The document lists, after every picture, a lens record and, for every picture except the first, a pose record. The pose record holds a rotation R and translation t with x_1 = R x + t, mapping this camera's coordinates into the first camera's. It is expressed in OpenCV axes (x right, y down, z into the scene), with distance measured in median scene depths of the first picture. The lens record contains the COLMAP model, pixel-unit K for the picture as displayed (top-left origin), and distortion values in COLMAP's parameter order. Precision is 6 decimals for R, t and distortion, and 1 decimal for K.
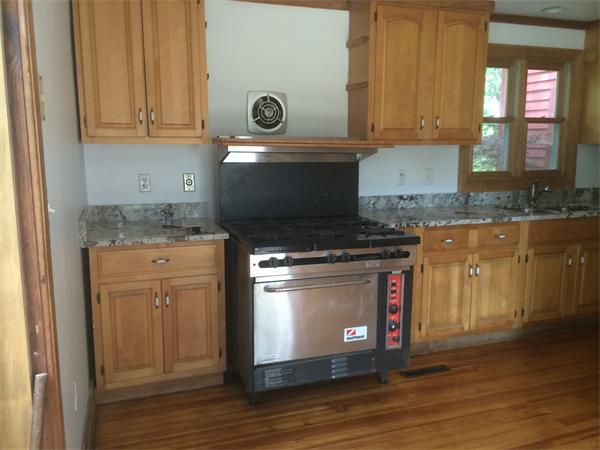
lens RADIAL K [[521.7, 0, 300.0], [0, 521.7, 225.0], [0, 0, 1]] dist [0.092748, -0.117249]
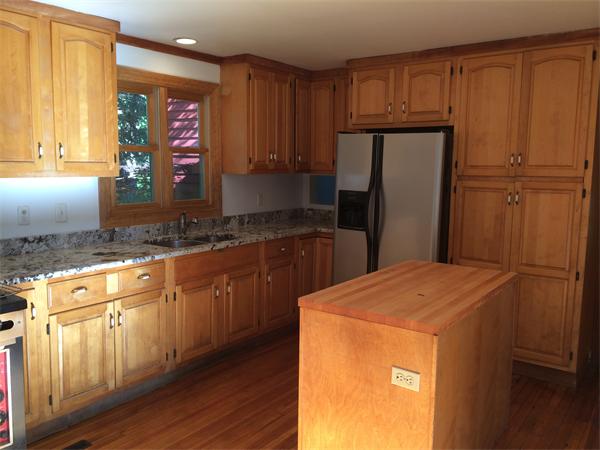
lens RADIAL K [[521.7, 0, 300.0], [0, 521.7, 225.0], [0, 0, 1]] dist [0.092748, -0.117249]
pose [[0.835203, -0.054014, 0.547283, 0.102813], [0.072015, 0.997338, -0.011469, -0.036490], [-0.545206, 0.048992, 0.836869, 0.077073]]
